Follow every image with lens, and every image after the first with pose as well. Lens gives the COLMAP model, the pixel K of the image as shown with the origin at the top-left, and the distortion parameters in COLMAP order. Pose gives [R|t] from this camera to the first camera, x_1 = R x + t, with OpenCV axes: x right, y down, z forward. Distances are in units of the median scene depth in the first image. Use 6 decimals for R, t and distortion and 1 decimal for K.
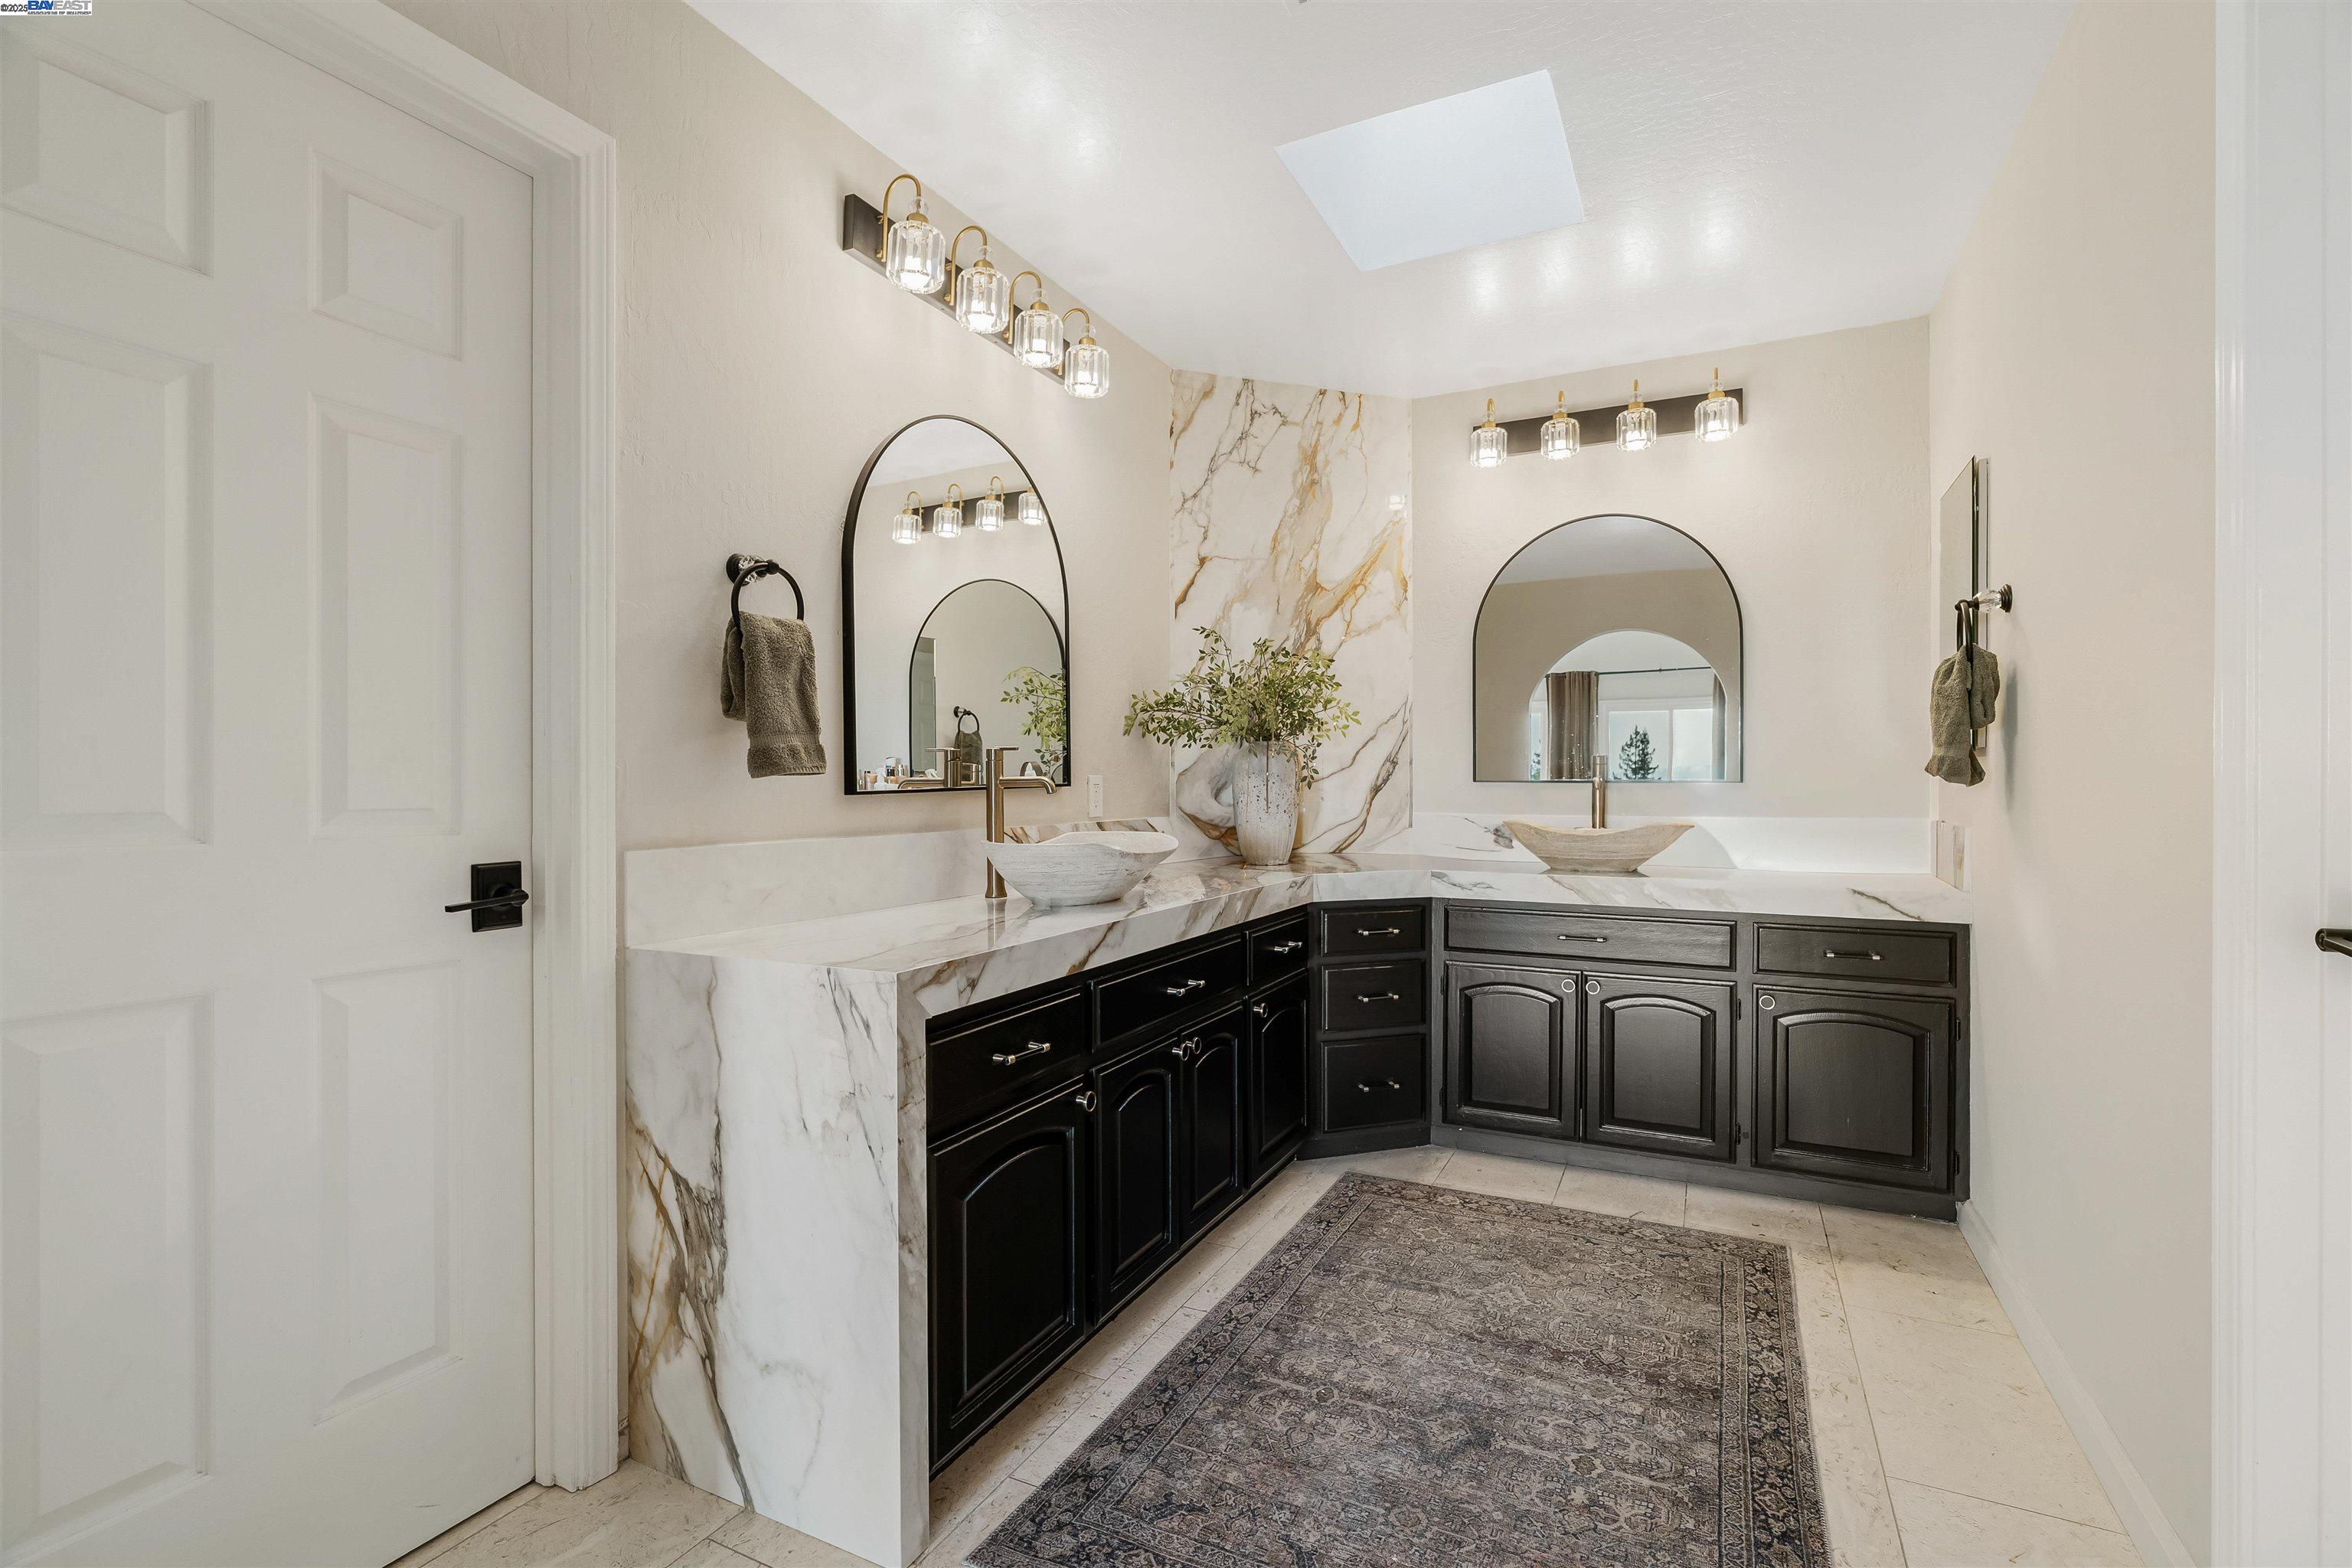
lens RADIAL K [[1064.8, 0, 1174.1], [0, 1064.8, 792.7], [0, 0, 1]] dist [-0.010725, 0.000756]
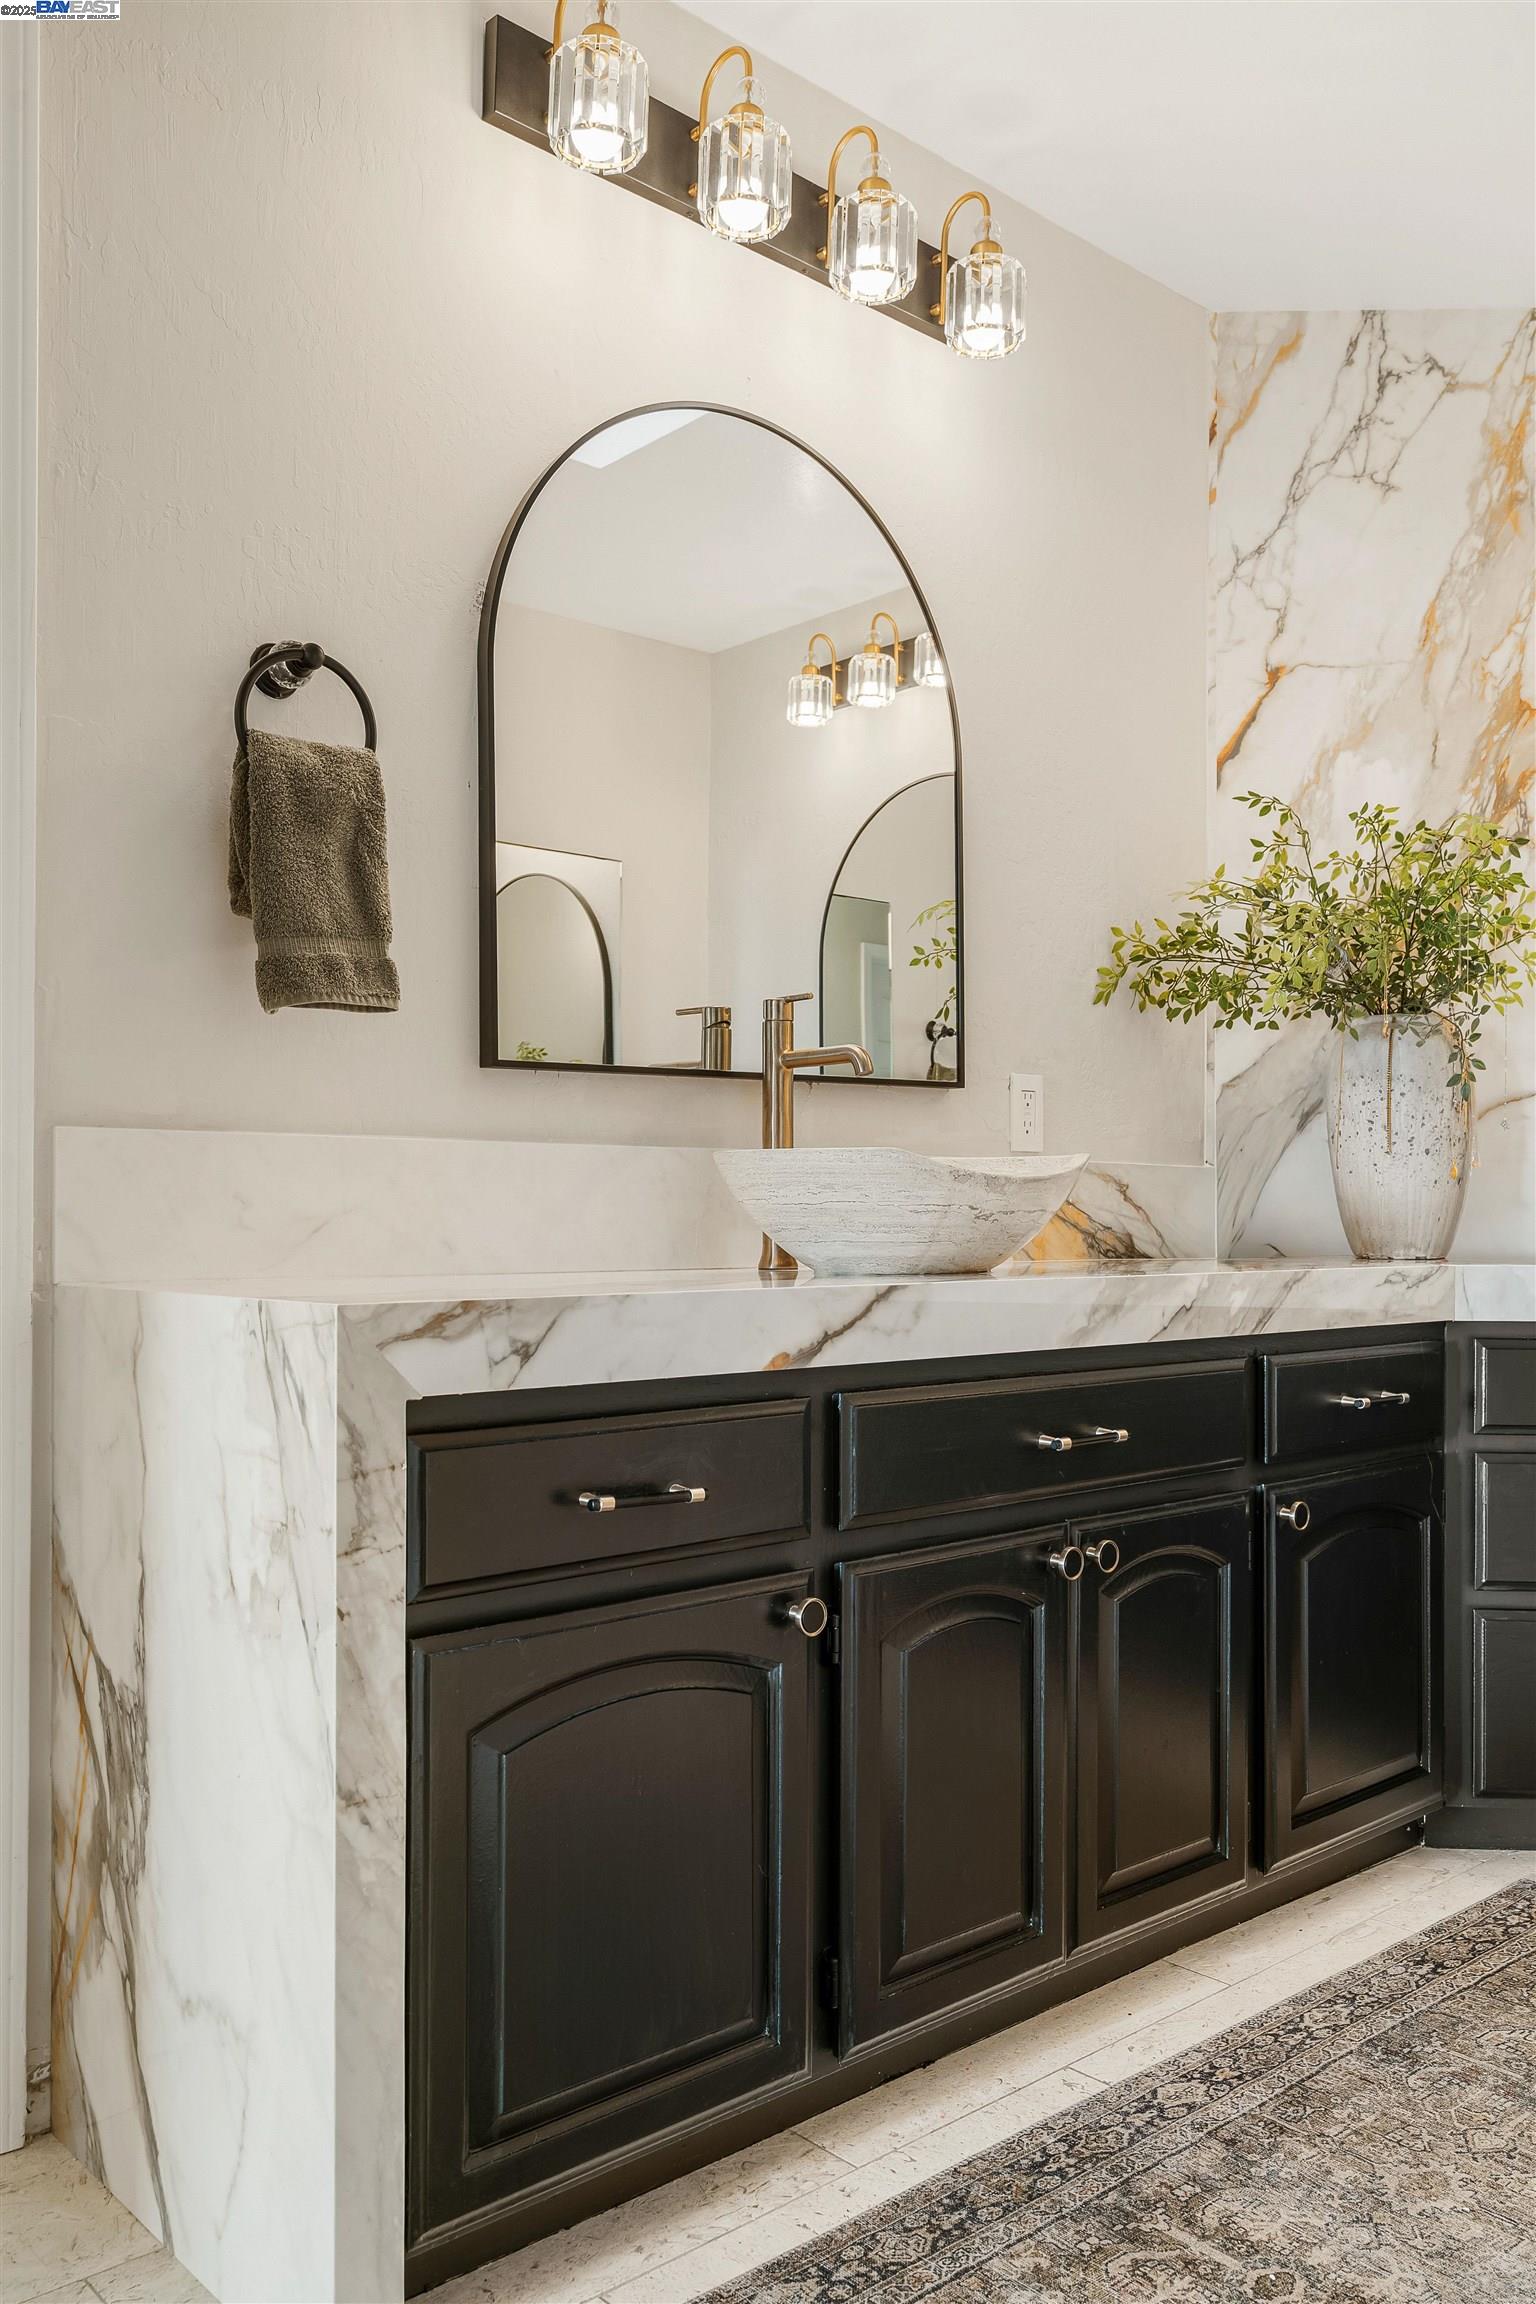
lens RADIAL K [[1815.0, 0, 779.8], [0, 1815.0, 1221.5], [0, 0, 1]] dist [-0.000993, 0.005769]
pose [[0.933157, 0.008517, -0.359369, 0.188850], [-0.010542, 0.999938, -0.003675, 0.084403], [0.359315, 0.007218, 0.933188, 0.138612]]
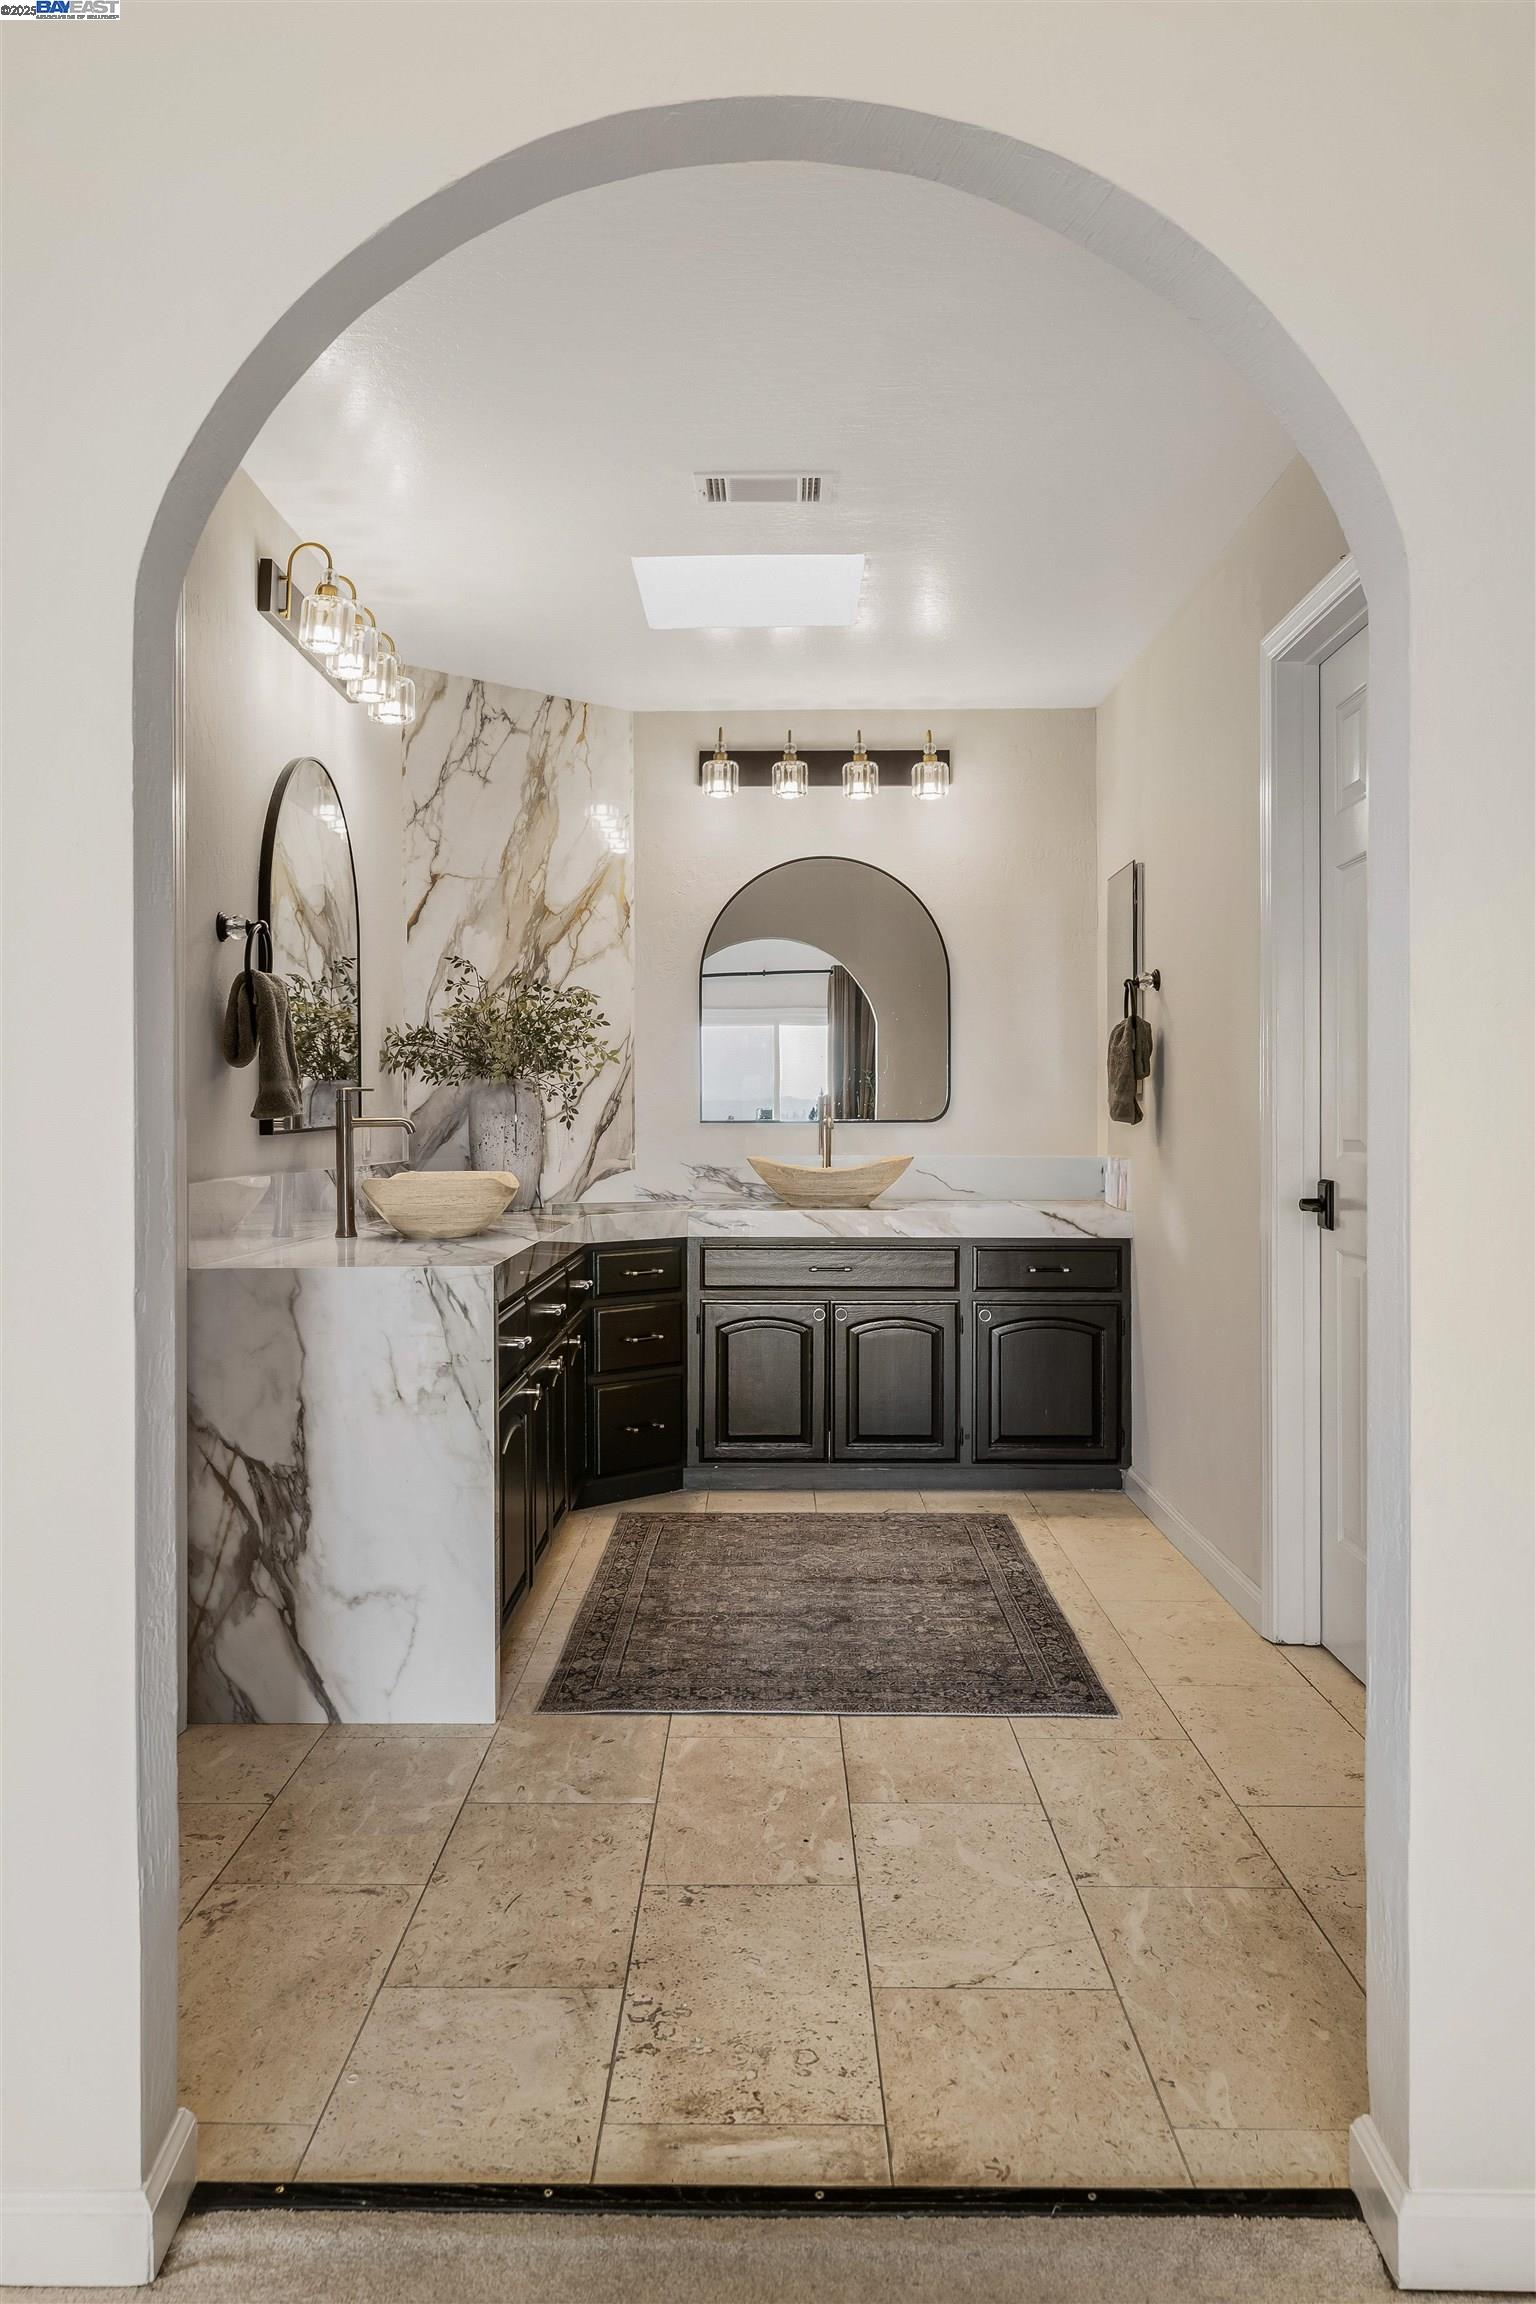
lens RADIAL K [[1802.7, 0, 721.5], [0, 1802.7, 1145.6], [0, 0, 1]] dist [-0.000816, -0.000939]
pose [[0.903557, -0.006880, 0.428413, -0.636842], [0.005583, 0.999975, 0.004284, 0.006957], [-0.428432, -0.001479, 0.903573, -0.761467]]
